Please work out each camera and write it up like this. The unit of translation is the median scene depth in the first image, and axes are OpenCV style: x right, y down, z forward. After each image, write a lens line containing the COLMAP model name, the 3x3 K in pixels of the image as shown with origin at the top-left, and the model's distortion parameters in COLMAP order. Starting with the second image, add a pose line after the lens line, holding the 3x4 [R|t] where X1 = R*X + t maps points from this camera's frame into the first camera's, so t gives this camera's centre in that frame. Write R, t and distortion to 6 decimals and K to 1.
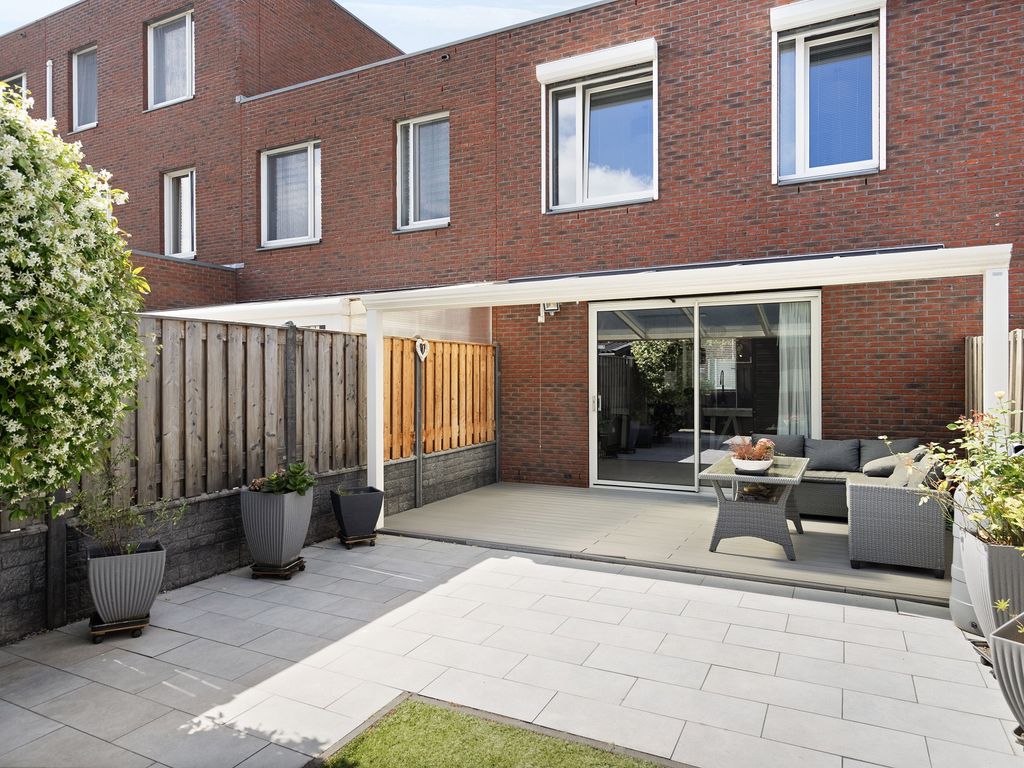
lens RADIAL K [[650.9, 0, 511.5], [0, 650.9, 385.0], [0, 0, 1]] dist [0.000407, 0.002912]
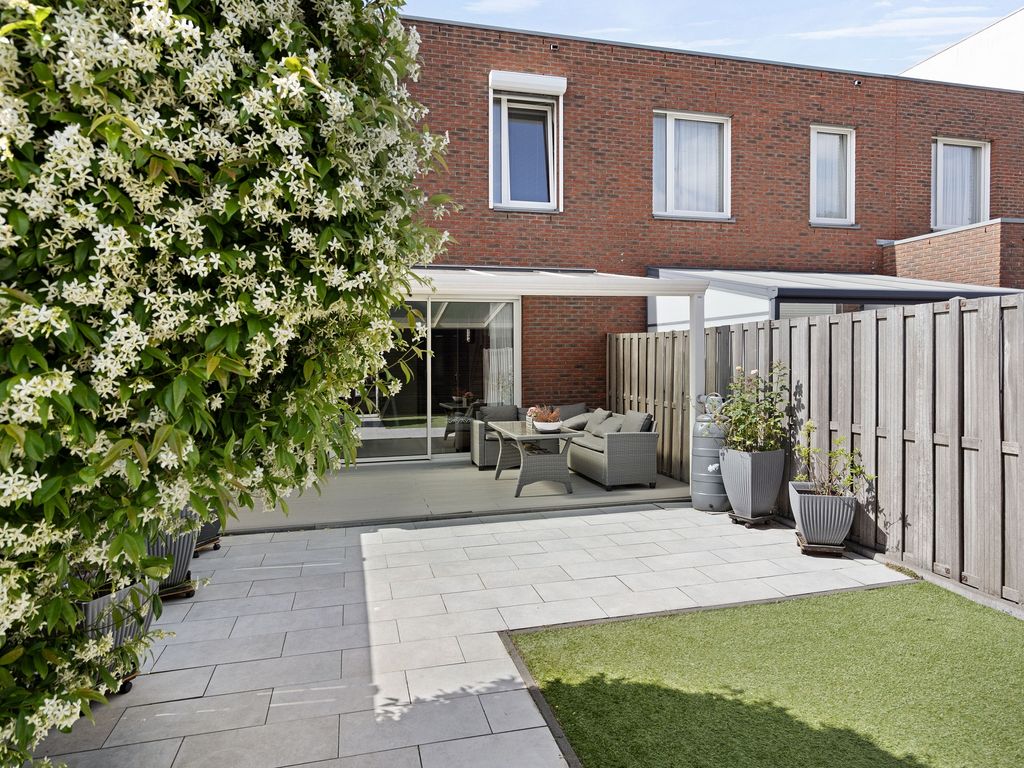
lens RADIAL K [[620.4, 0, 510.8], [0, 620.4, 373.7], [0, 0, 1]] dist [0.004330, 0.000218]
pose [[0.752205, -0.017553, 0.658695, -0.399447], [0.015268, 0.999841, 0.009209, 0.002162], [-0.658752, 0.003130, 0.752354, 0.072818]]
